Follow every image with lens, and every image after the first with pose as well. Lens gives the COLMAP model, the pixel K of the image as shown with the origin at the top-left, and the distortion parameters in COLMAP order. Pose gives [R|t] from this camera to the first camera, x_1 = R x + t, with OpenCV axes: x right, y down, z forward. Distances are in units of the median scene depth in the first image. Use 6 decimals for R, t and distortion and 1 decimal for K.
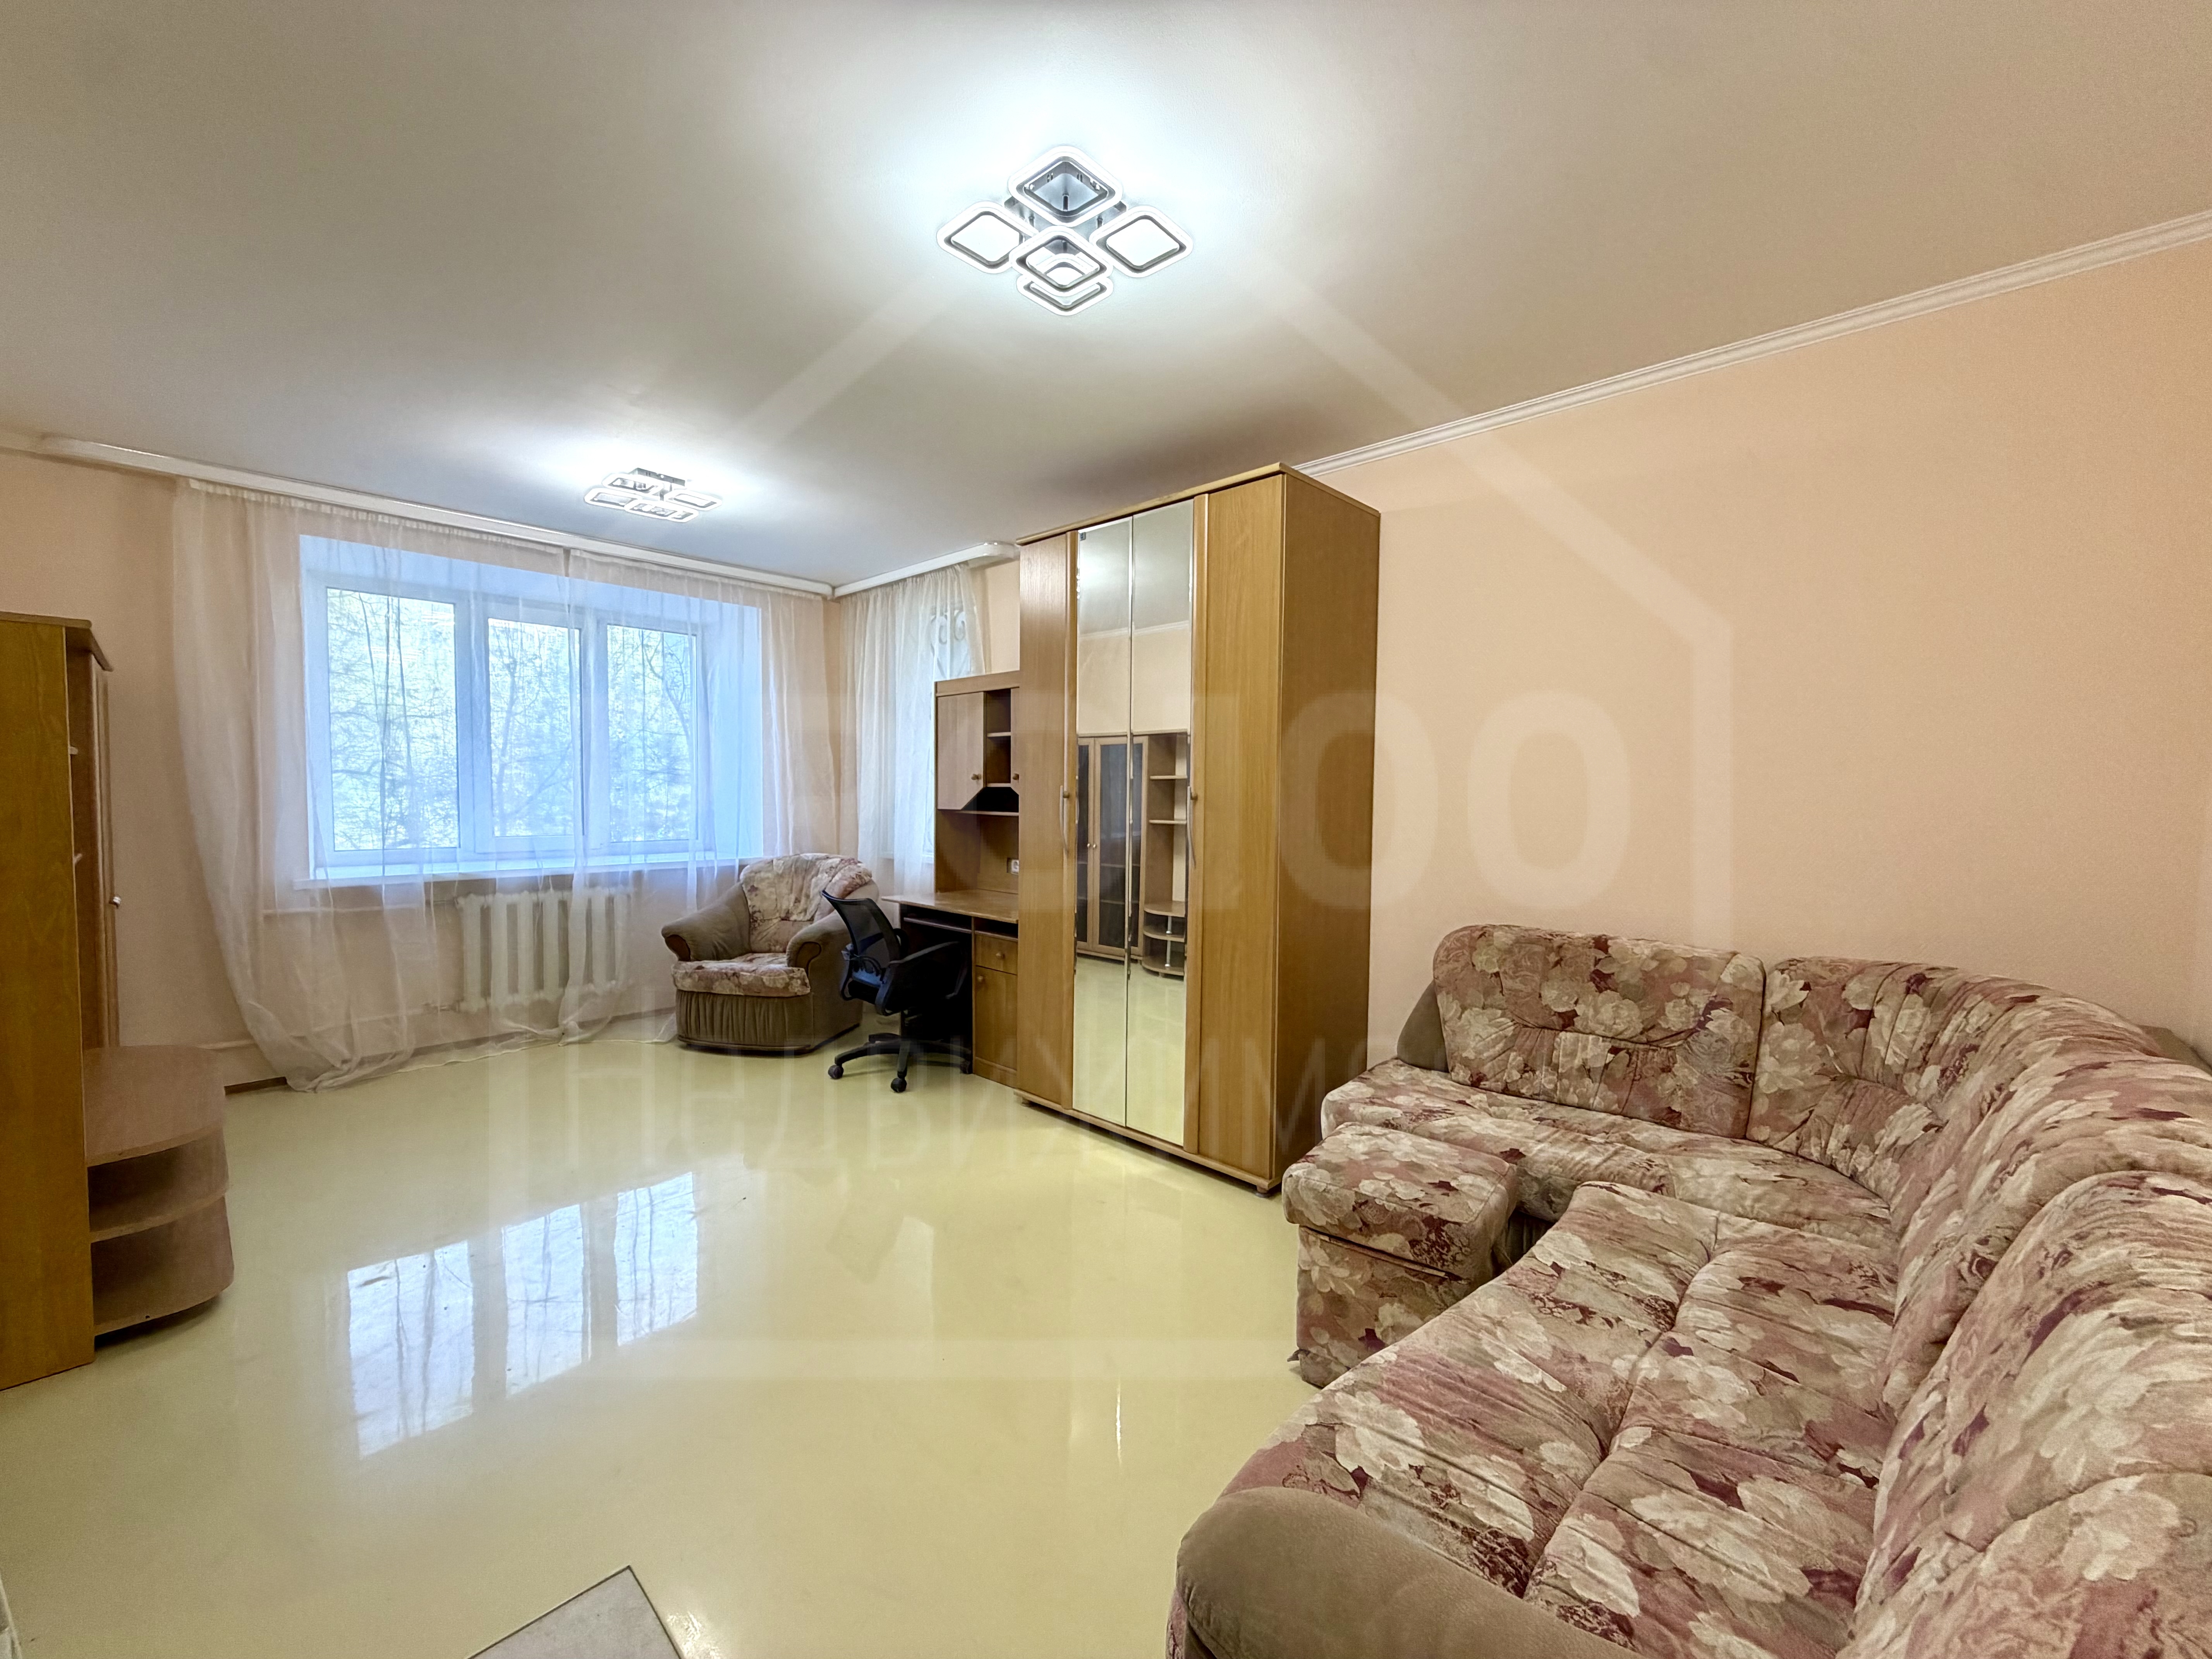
lens RADIAL K [[879.5, 0, 1093.2], [0, 879.5, 835.0], [0, 0, 1]] dist [-0.001091, 0.000345]
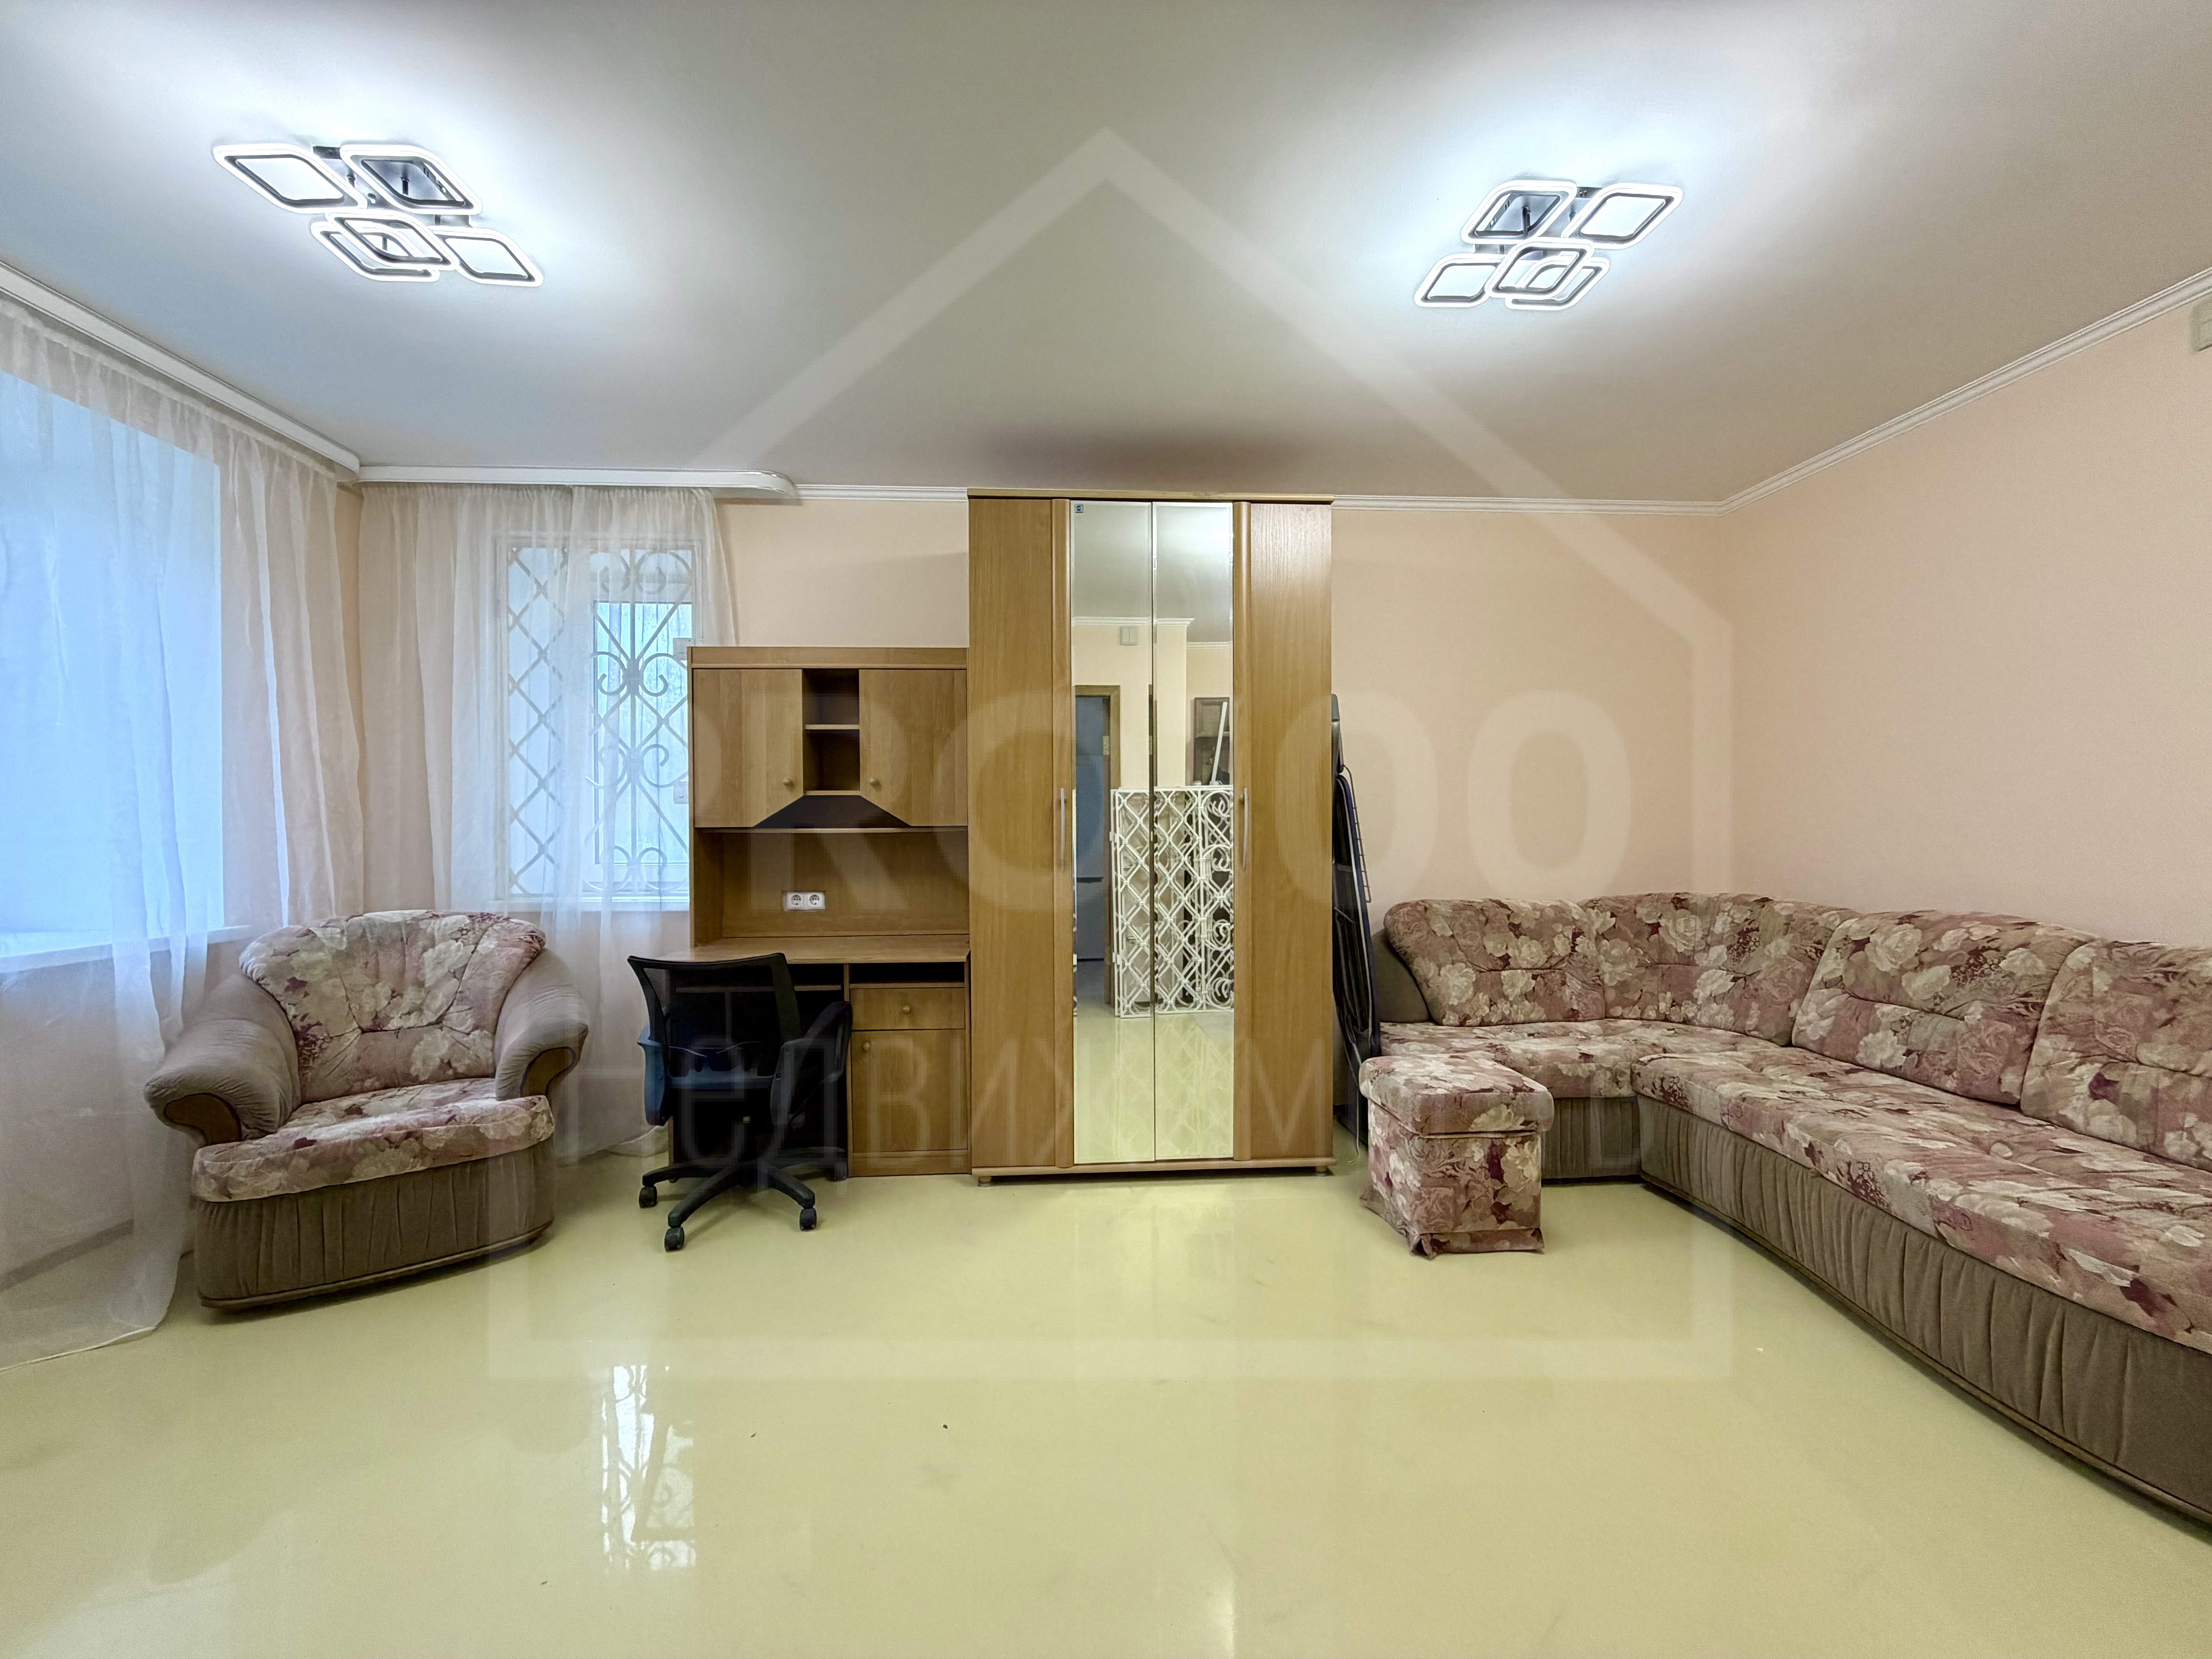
lens RADIAL K [[879.5, 0, 1096.4], [0, 879.5, 832.2], [0, 0, 1]] dist [-0.001091, 0.000345]
pose [[0.674840, -0.018508, 0.737732, -0.698150], [0.050003, 0.998535, -0.020689, 0.006044], [-0.736268, 0.050851, 0.674777, 0.426691]]
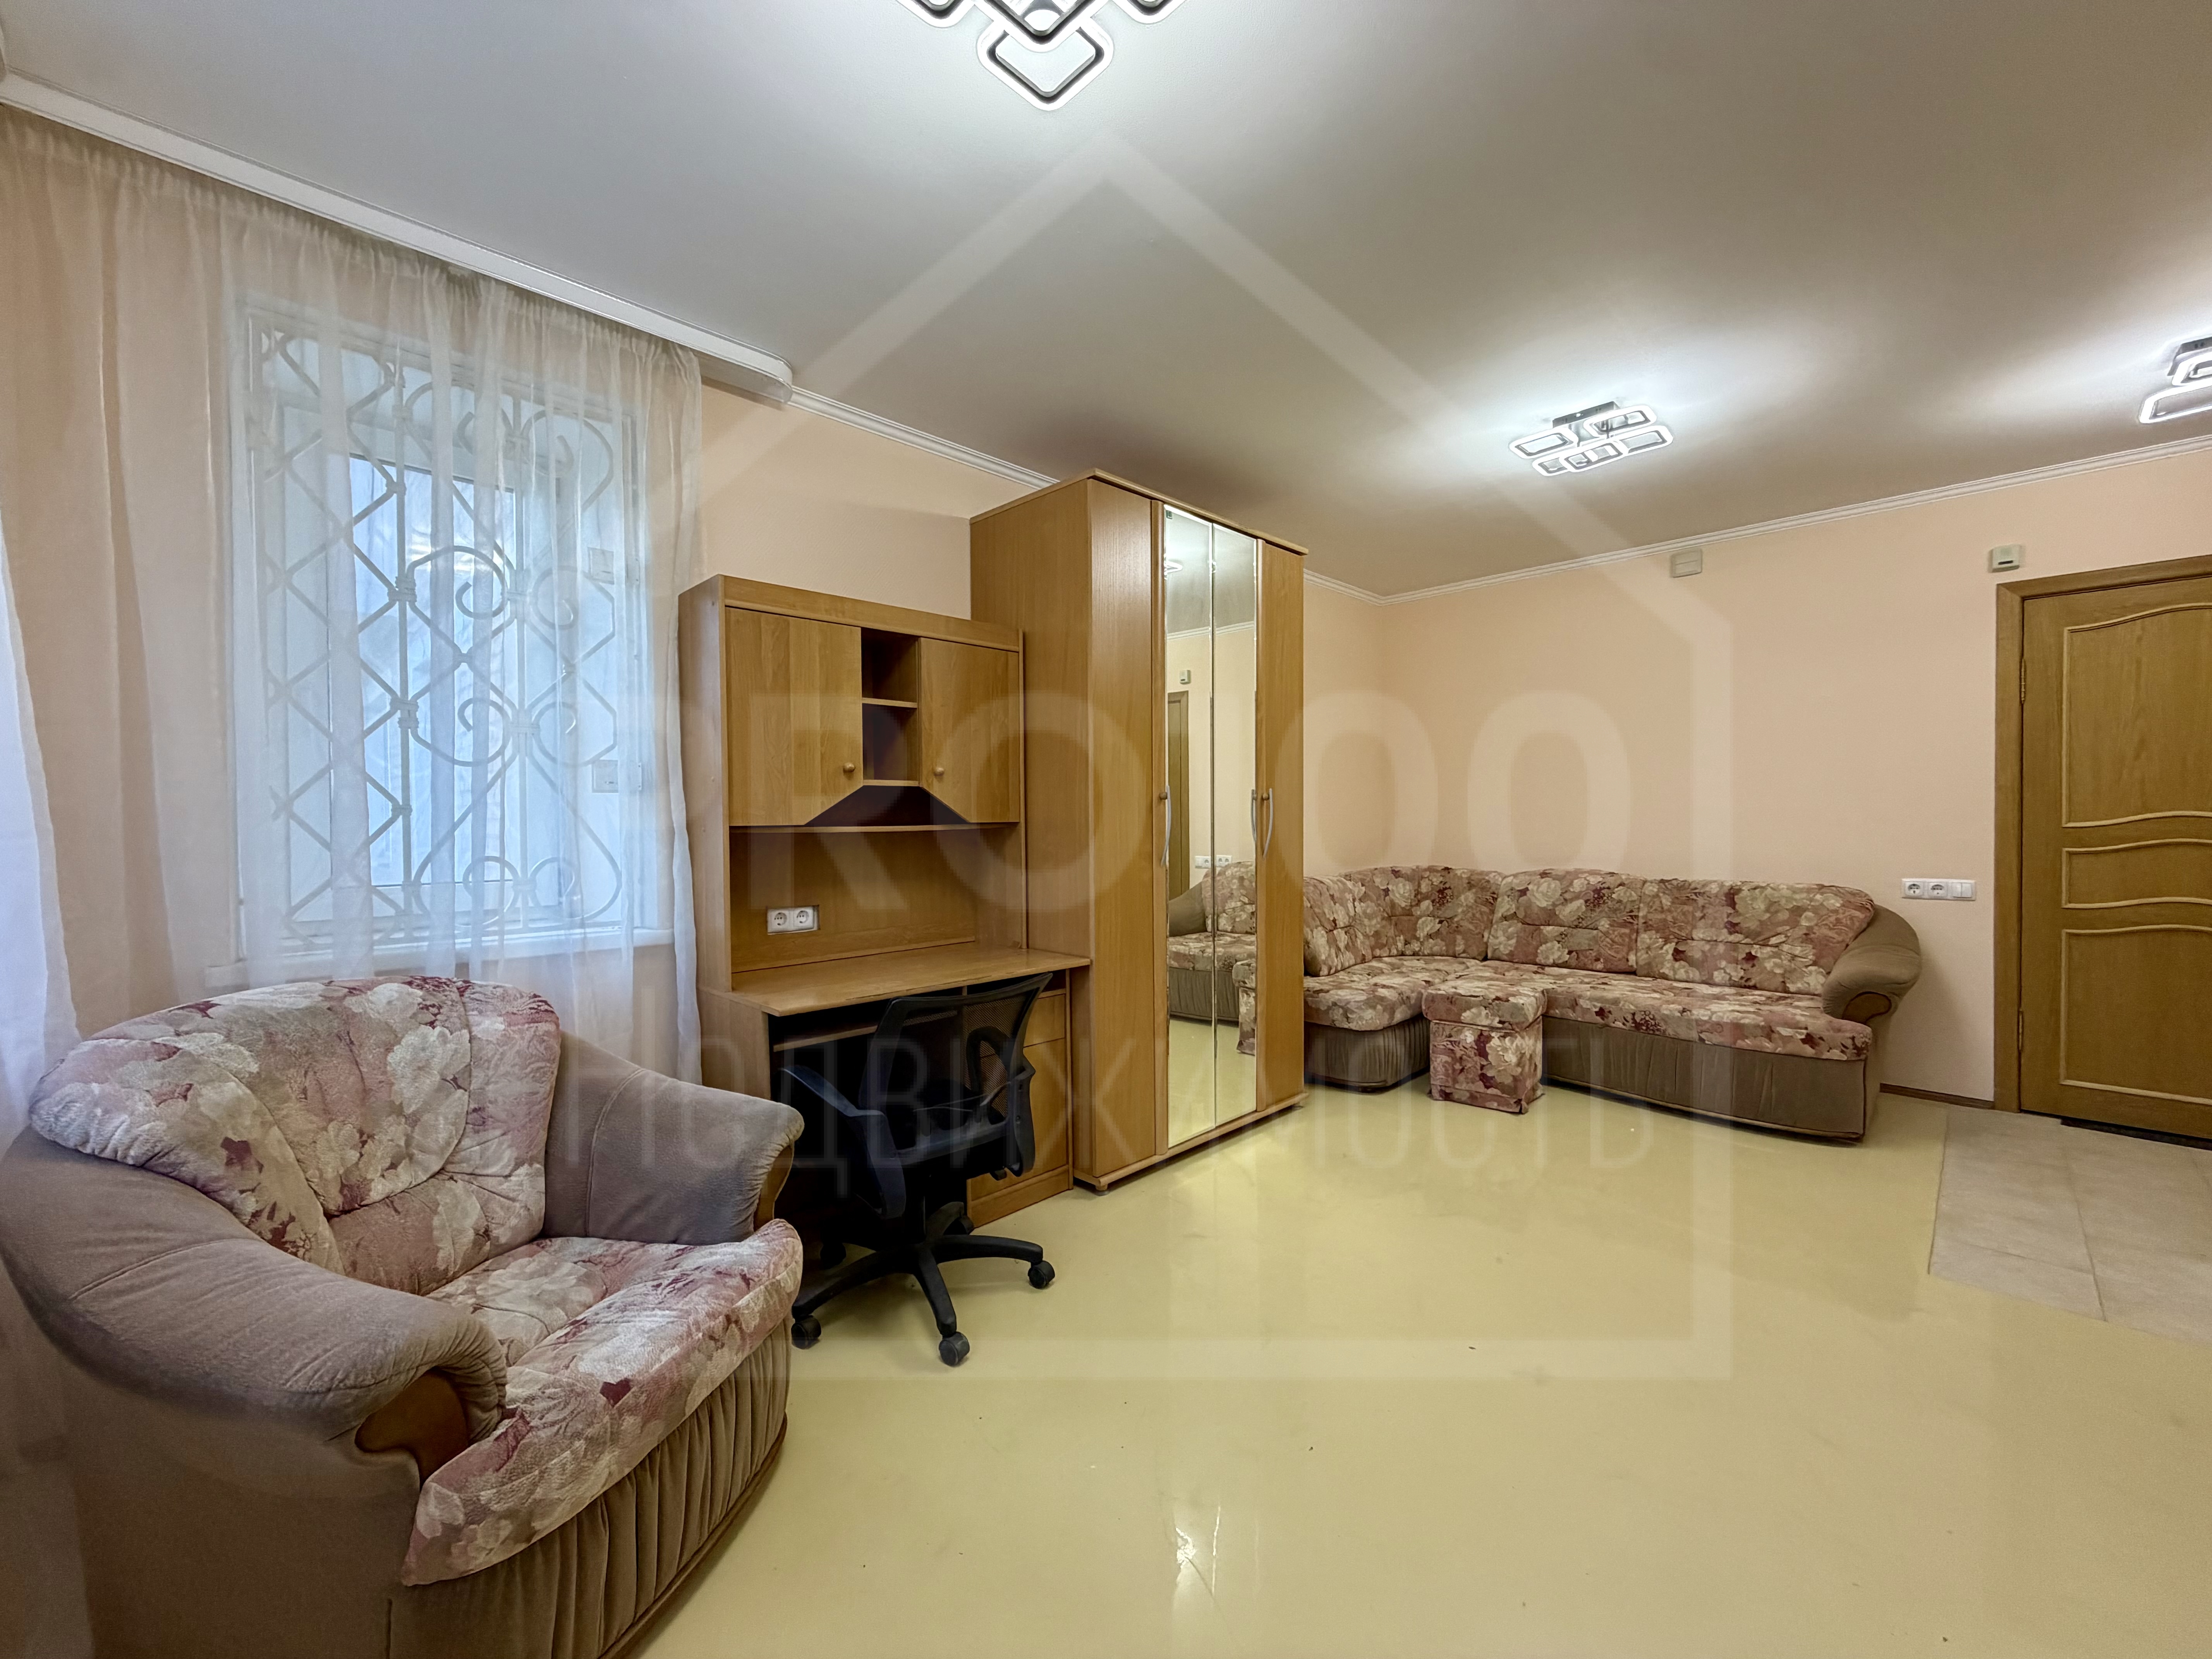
lens RADIAL K [[879.5, 0, 1095.1], [0, 879.5, 833.7], [0, 0, 1]] dist [-0.001091, 0.000345]
pose [[0.022690, -0.027886, 0.999354, -0.991291], [0.060941, 0.997791, 0.026459, -0.038465], [-0.997883, 0.060301, 0.024339, 1.132366]]
